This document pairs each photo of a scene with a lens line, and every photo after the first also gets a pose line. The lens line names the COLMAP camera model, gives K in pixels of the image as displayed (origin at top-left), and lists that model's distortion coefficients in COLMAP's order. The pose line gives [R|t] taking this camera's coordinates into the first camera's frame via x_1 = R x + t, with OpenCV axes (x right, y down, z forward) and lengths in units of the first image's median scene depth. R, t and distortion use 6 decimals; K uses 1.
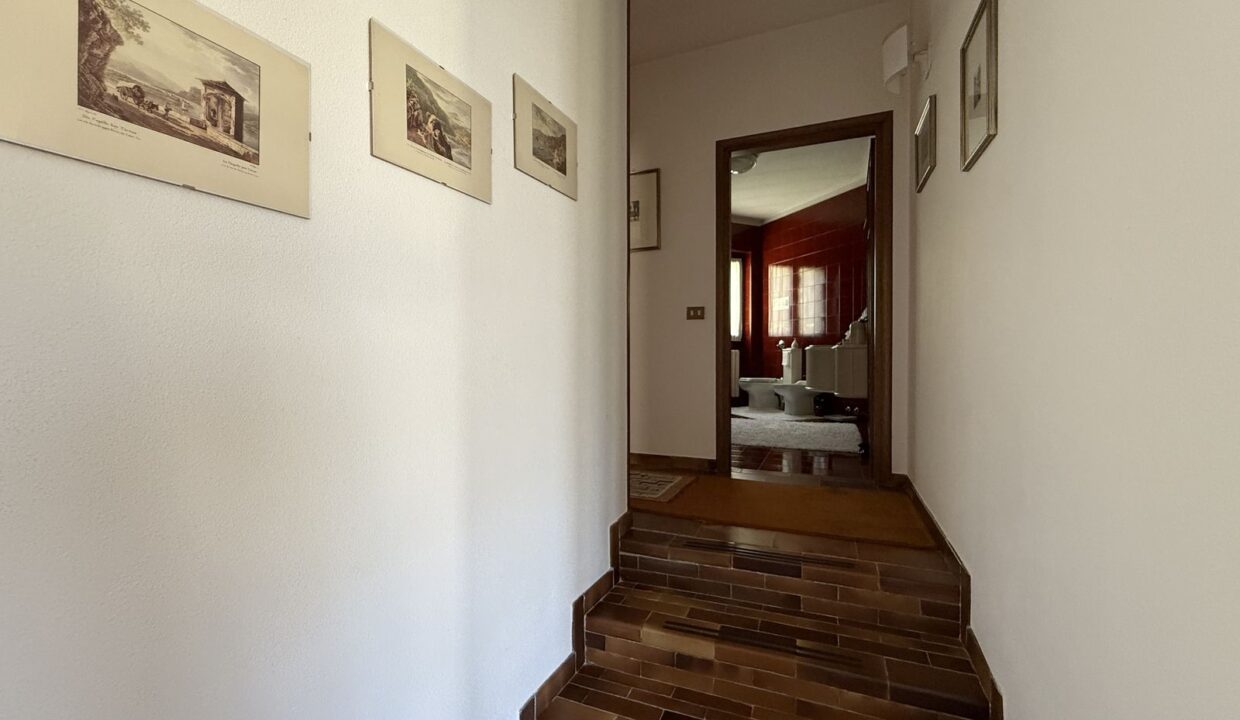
lens RADIAL K [[494.6, 0, 620.0], [0, 494.6, 360.0], [0, 0, 1]] dist [0.000208, 0.000124]
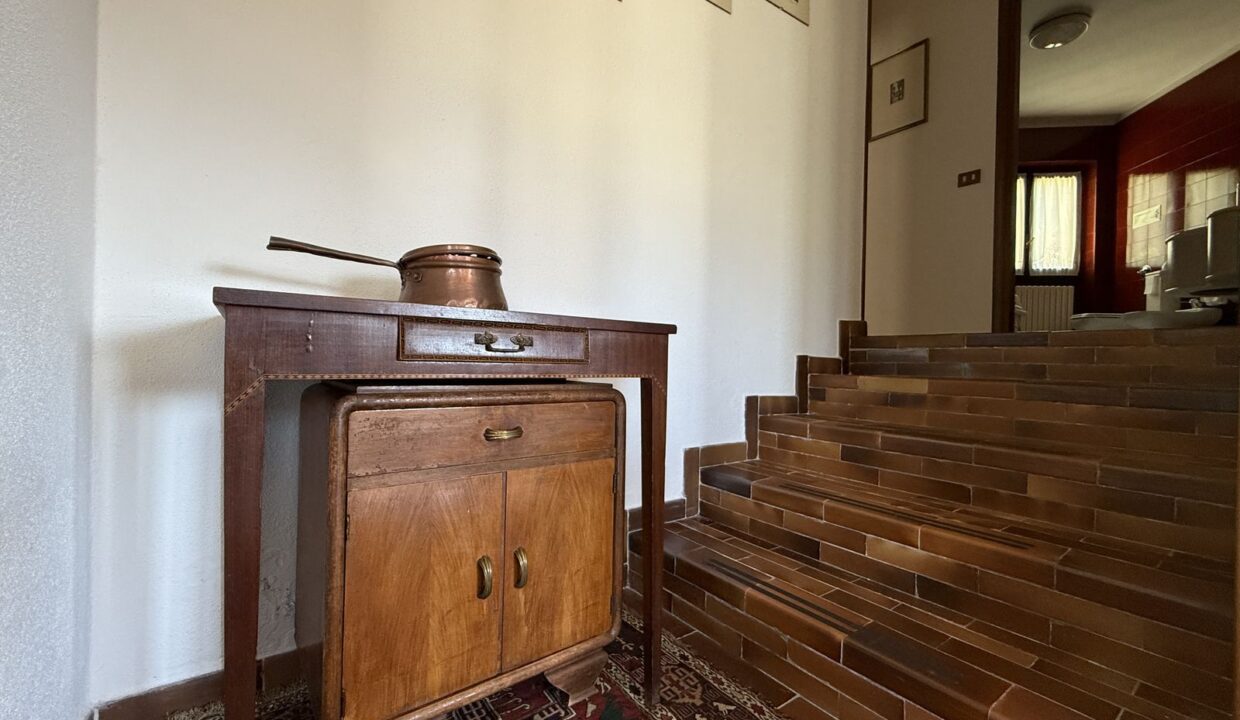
lens RADIAL K [[511.1, 0, 619.2], [0, 511.1, 349.6], [0, 0, 1]] dist [0.000367, -0.000059]
pose [[0.857165, 0.016359, -0.514781, 0.089950], [-0.030616, 0.999346, -0.019222, 0.265896], [0.514130, 0.032238, 0.857106, -0.148124]]
